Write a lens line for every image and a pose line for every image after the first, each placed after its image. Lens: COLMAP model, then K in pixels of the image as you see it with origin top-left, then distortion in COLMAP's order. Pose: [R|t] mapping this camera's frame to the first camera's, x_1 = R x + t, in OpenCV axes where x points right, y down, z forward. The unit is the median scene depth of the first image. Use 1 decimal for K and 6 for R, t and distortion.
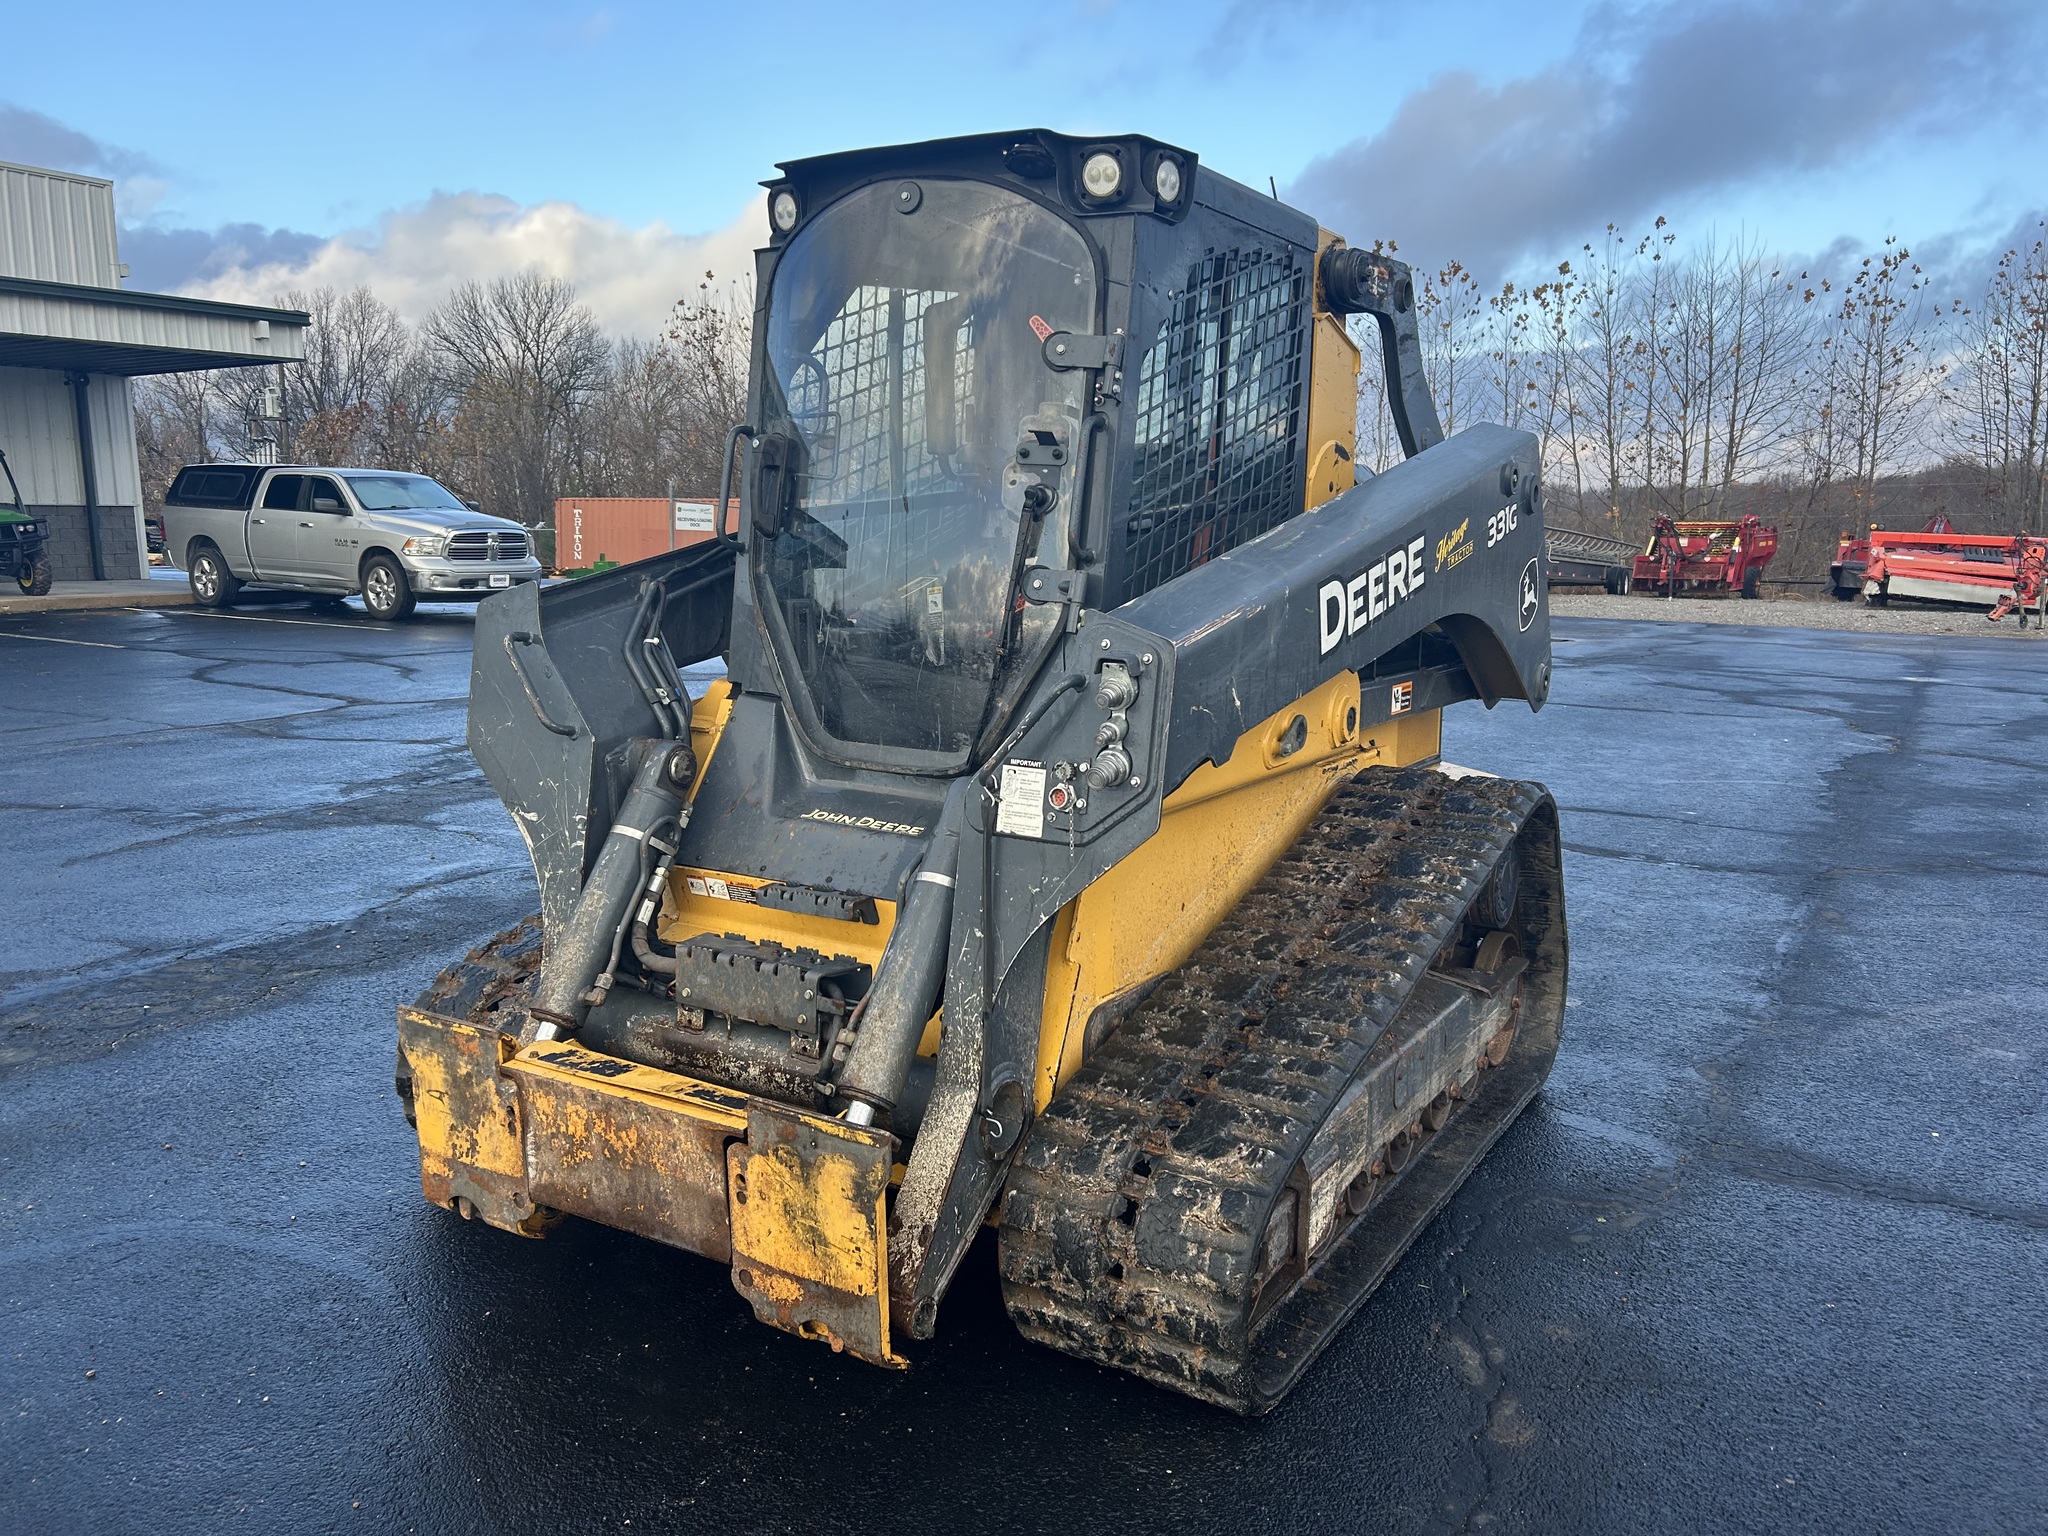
lens RADIAL K [[1536.5, 0, 1035.9], [0, 1536.5, 769.2], [0, 0, 1]] dist [0.082889, -0.100287]
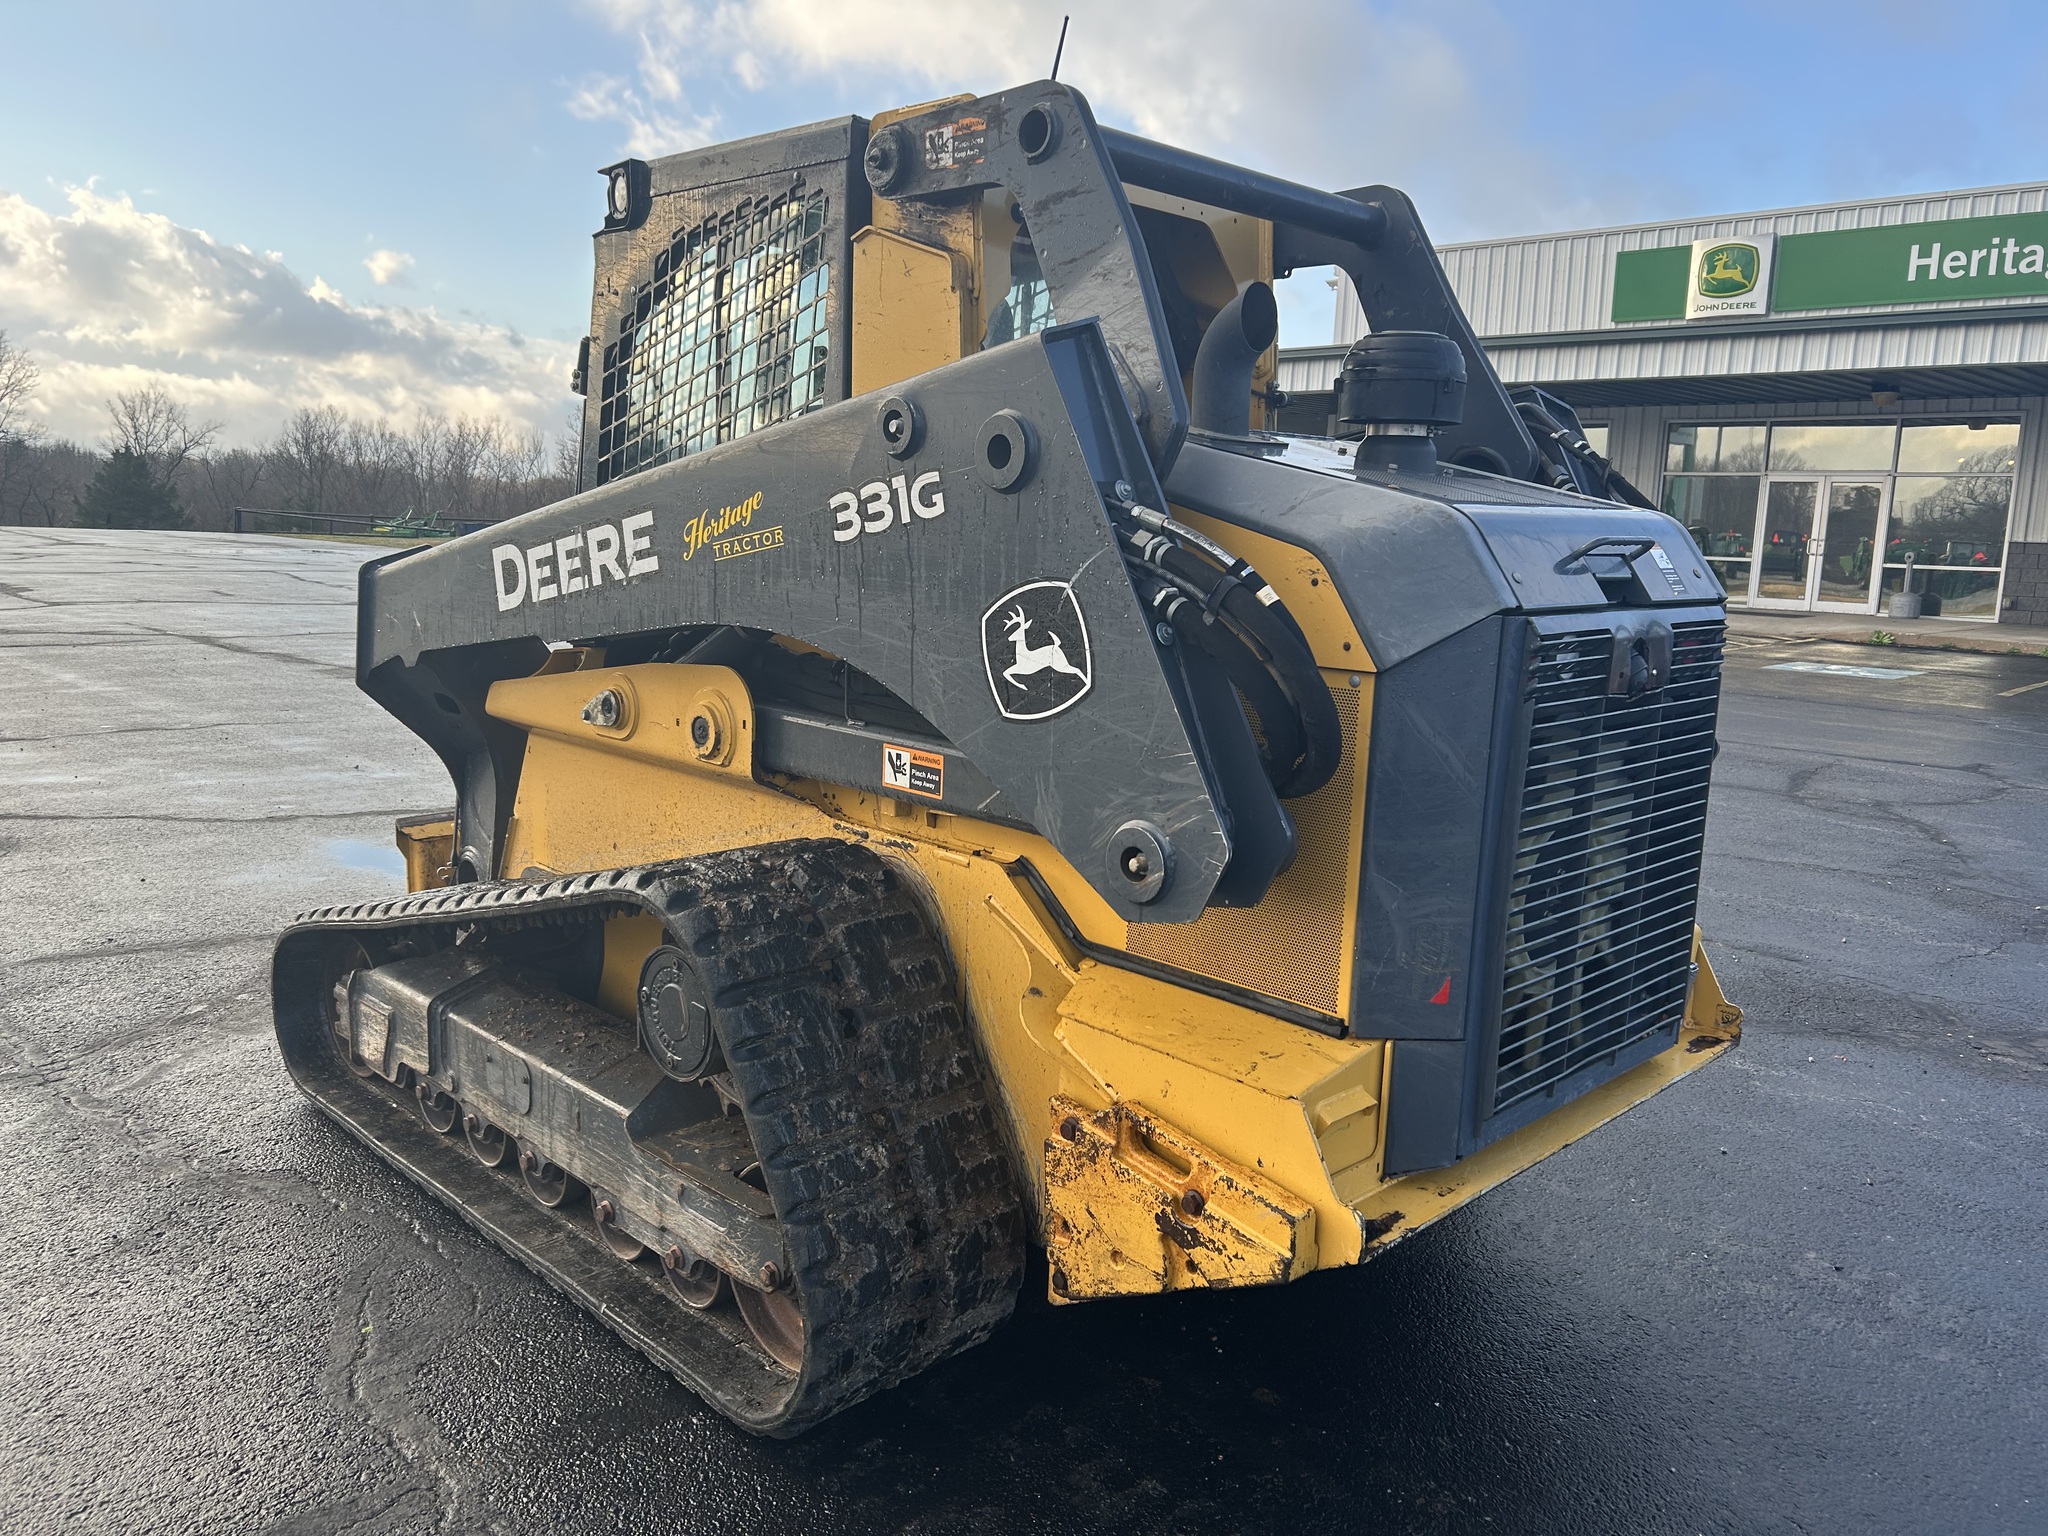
lens RADIAL K [[1536.5, 0, 1035.4], [0, 1536.5, 749.3], [0, 0, 1]] dist [0.082889, -0.100287]
pose [[-0.224333, 0.132475, -0.965466, 1.125092], [-0.194309, 0.964743, 0.177525, -0.238964], [0.954944, 0.227424, -0.190683, 1.541288]]
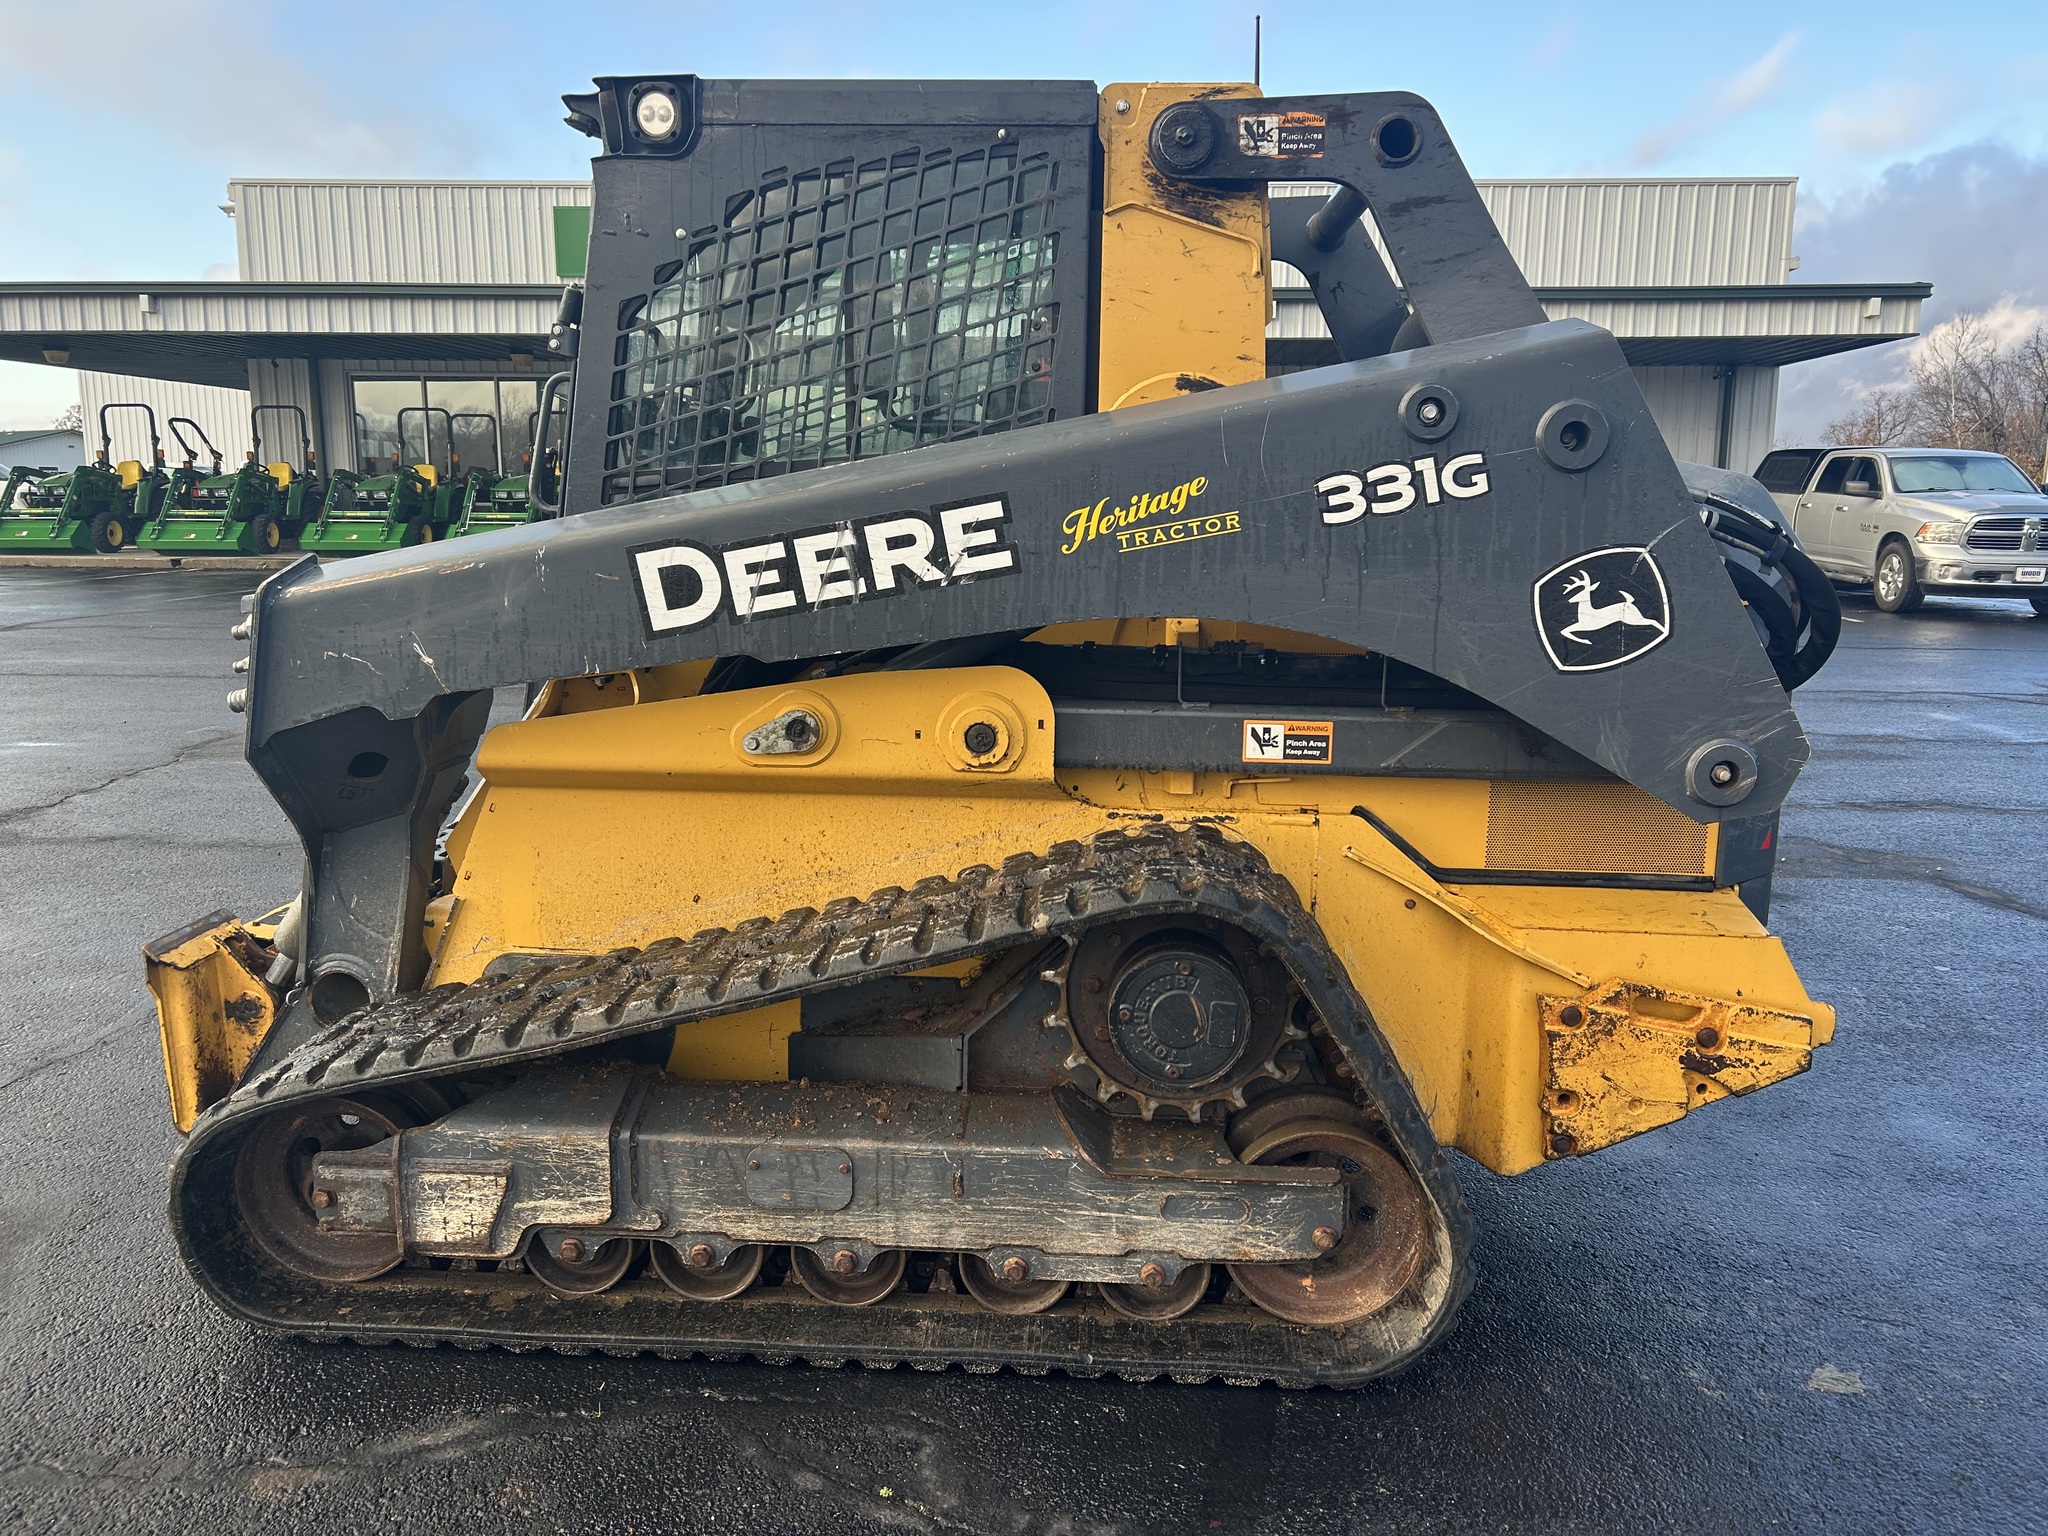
lens RADIAL K [[1536.5, 0, 1031.2], [0, 1536.5, 755.1], [0, 0, 1]] dist [0.082889, -0.100287]
pose [[0.468814, 0.145908, -0.871163, 1.024931], [-0.147191, 0.985377, 0.085827, -0.108473], [0.870947, 0.087990, 0.483435, 0.750020]]
